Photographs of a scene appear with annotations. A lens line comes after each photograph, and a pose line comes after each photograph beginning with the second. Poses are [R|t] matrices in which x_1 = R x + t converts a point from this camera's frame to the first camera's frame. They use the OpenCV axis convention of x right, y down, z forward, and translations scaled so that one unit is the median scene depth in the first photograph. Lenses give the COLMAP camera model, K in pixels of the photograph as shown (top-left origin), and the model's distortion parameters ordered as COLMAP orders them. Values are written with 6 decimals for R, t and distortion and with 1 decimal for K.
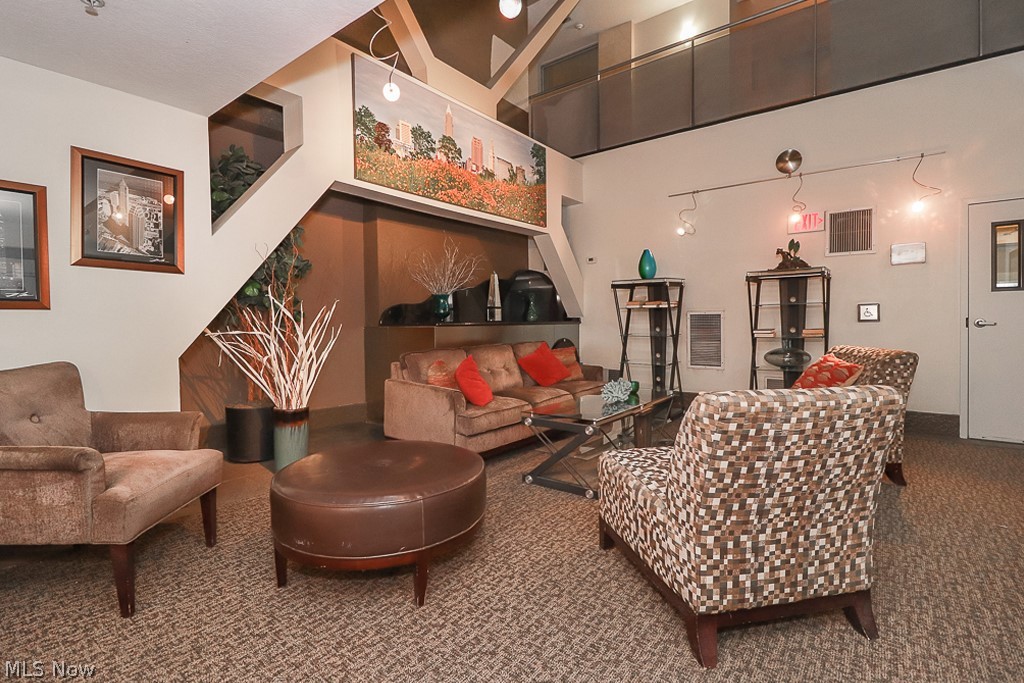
lens RADIAL K [[493.1, 0, 509.7], [0, 493.1, 328.3], [0, 0, 1]] dist [0.024381, -0.016049]
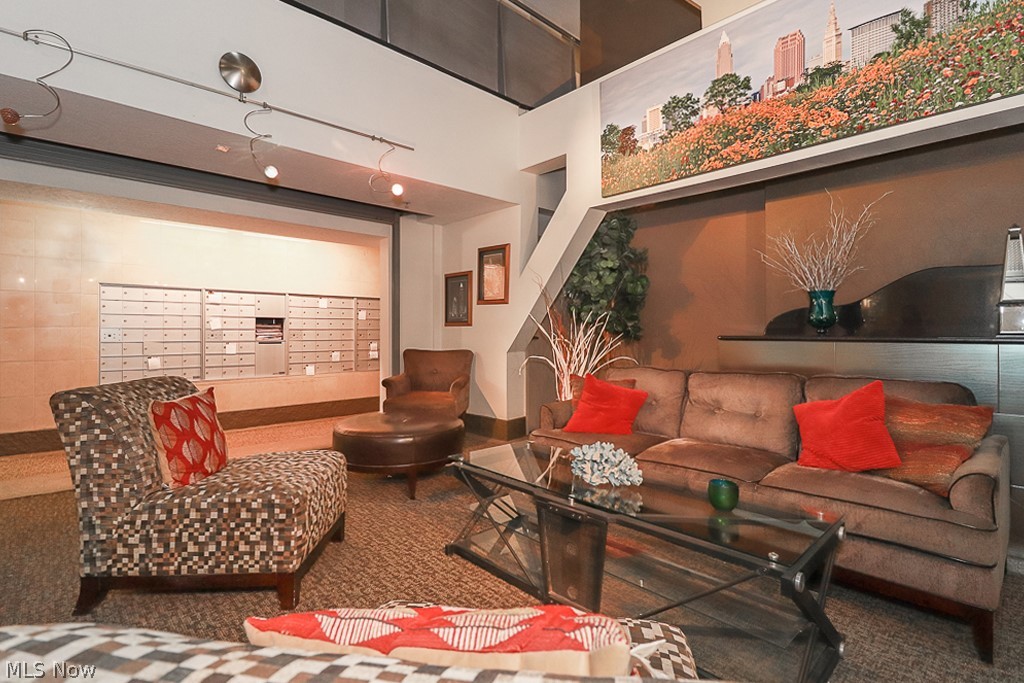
lens RADIAL K [[493.1, 0, 509.7], [0, 493.1, 328.3], [0, 0, 1]] dist [0.024381, -0.016049]
pose [[-0.172829, 0.006582, -0.984930, 0.655507], [-0.008419, 0.999931, 0.008160, -0.023714], [0.984916, 0.009703, -0.172762, 0.835123]]
